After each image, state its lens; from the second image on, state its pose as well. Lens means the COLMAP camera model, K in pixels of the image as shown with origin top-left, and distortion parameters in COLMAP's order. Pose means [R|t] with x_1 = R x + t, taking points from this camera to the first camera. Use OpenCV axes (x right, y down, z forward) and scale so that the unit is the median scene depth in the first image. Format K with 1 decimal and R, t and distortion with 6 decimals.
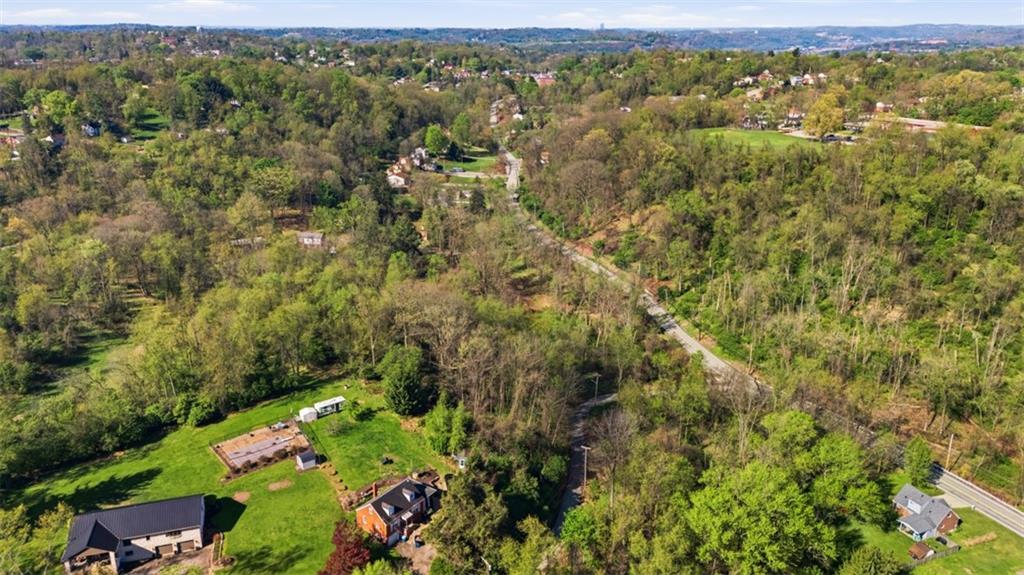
lens RADIAL K [[736.0, 0, 512.0], [0, 736.0, 287.5], [0, 0, 1]] dist [0.049566, -0.033078]
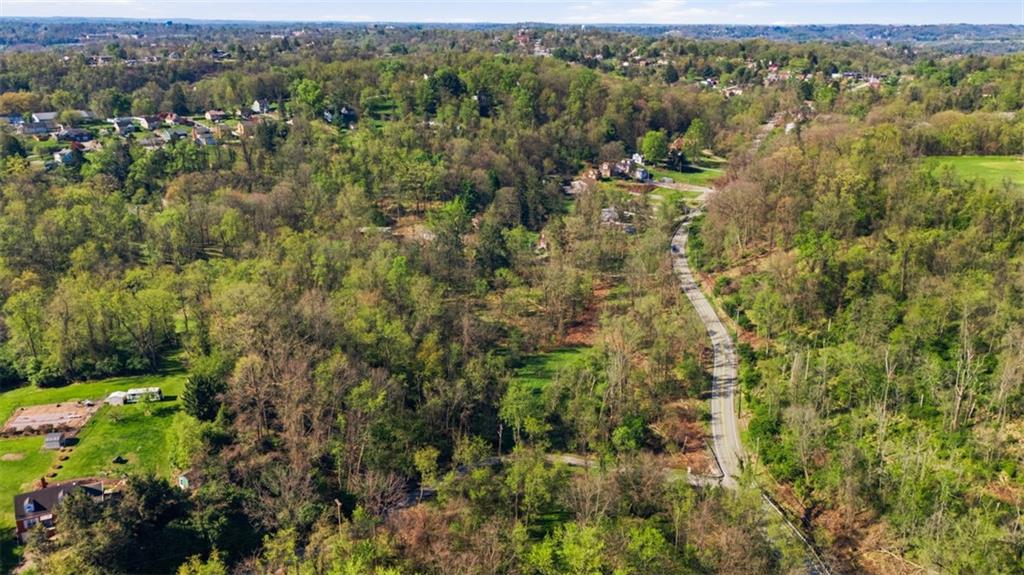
lens RADIAL K [[759.8, 0, 512.0], [0, 759.8, 287.5], [0, 0, 1]] dist [0.030639, -0.003593]
pose [[0.892981, 0.150365, -0.424234, 0.312445], [-0.153046, 0.987823, 0.027972, -0.045506], [0.423275, 0.039949, 0.905120, 0.127539]]
